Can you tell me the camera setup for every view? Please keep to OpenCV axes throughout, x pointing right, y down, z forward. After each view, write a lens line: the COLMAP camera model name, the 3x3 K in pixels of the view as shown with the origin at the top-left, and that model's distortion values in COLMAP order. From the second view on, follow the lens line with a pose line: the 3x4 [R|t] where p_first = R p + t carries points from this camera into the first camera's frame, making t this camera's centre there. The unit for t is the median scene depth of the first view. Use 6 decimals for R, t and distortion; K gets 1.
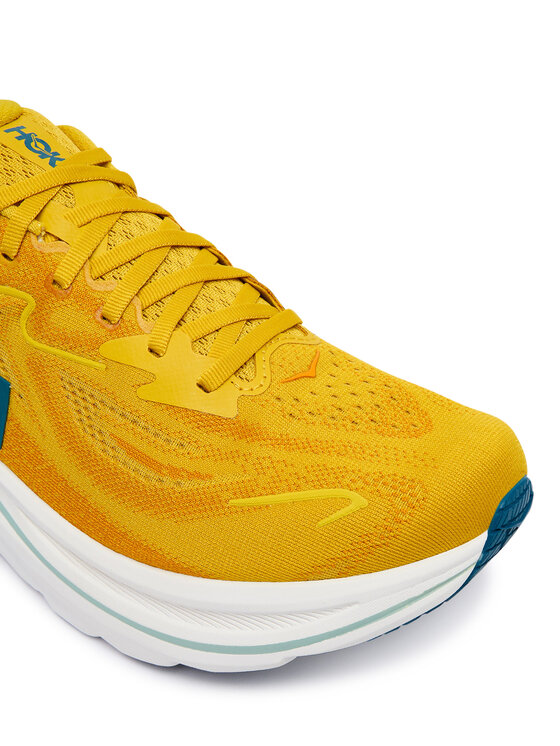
lens RADIAL K [[910.4, 0, 282.7], [0, 910.4, 372.7], [0, 0, 1]] dist [-0.035726, 0.000000]
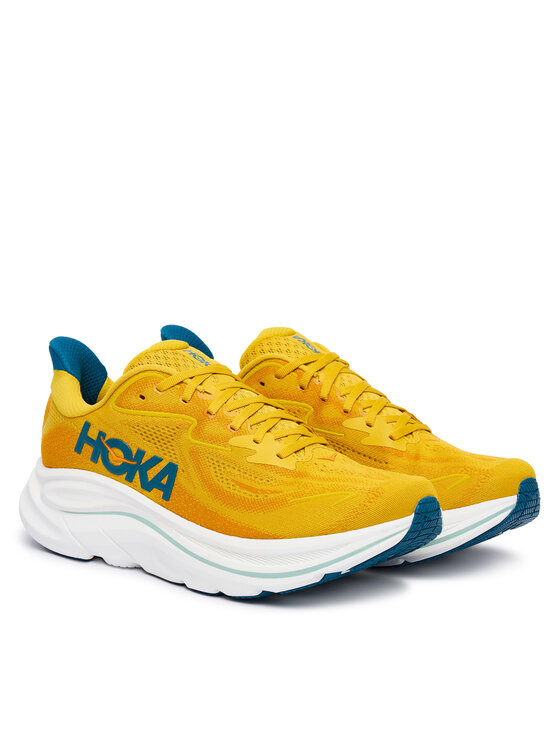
lens RADIAL K [[1964.0, 0, 279.8], [0, 1964.0, 373.0], [0, 0, 1]] dist [0.027456, 0.000000]
pose [[0.999162, 0.026559, -0.031142, 0.046340], [-0.037959, 0.885850, -0.462416, 1.870896], [0.015306, 0.463210, 0.886116, -2.972760]]
